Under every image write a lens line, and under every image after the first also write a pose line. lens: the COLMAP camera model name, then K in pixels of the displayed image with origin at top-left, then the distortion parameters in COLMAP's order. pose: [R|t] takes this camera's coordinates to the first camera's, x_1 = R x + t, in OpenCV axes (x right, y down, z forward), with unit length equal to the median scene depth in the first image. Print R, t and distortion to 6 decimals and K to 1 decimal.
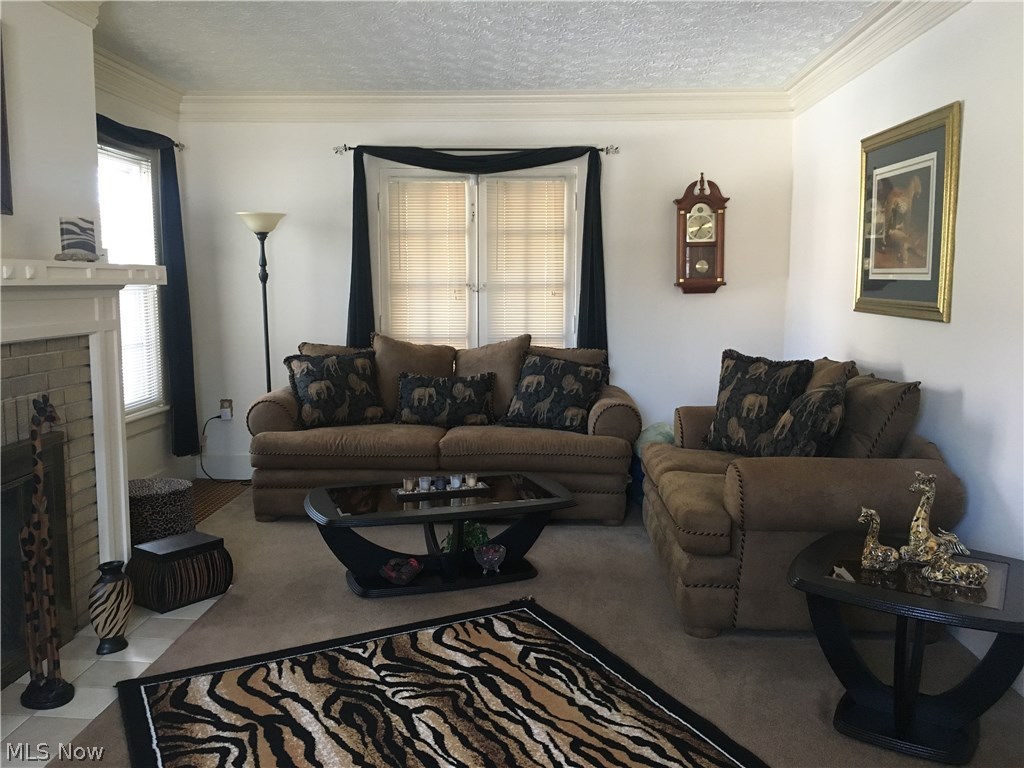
lens RADIAL K [[868.5, 0, 512.0], [0, 868.5, 384.0], [0, 0, 1]] dist [0.056629, -0.009269]
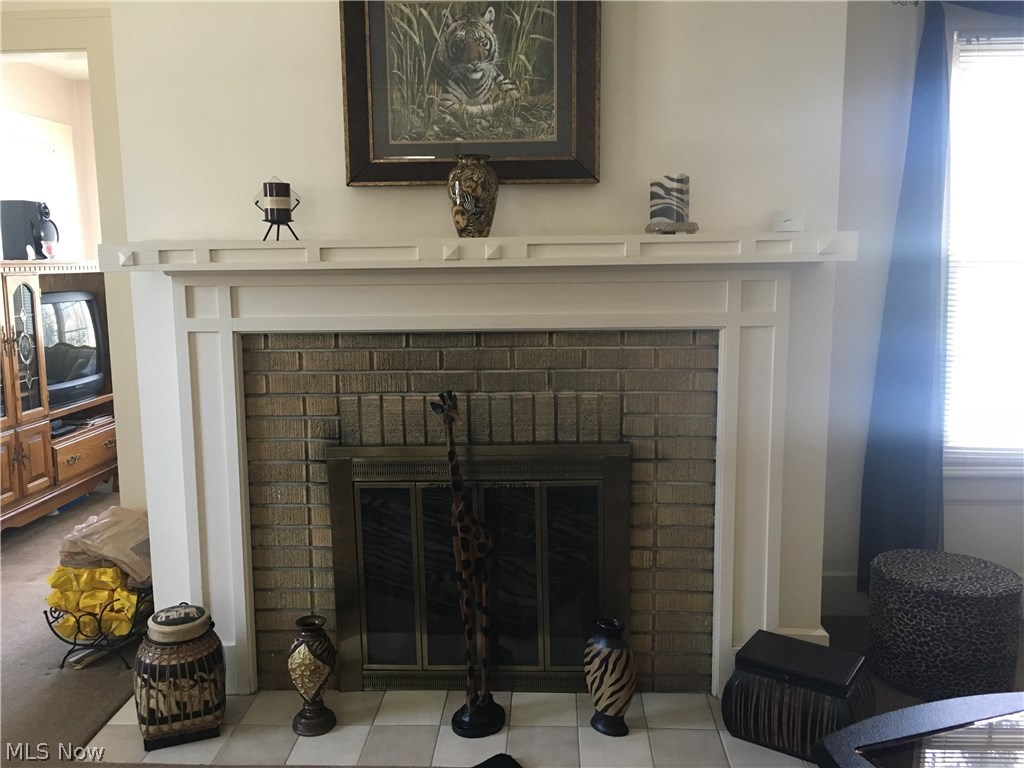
lens RADIAL K [[868.5, 0, 512.0], [0, 868.5, 384.0], [0, 0, 1]] dist [0.056629, -0.009269]
pose [[0.011959, 0.142119, -0.989777, 0.275811], [-0.109272, 0.984106, 0.139984, -0.100941], [0.993940, 0.106481, 0.027299, 0.855562]]
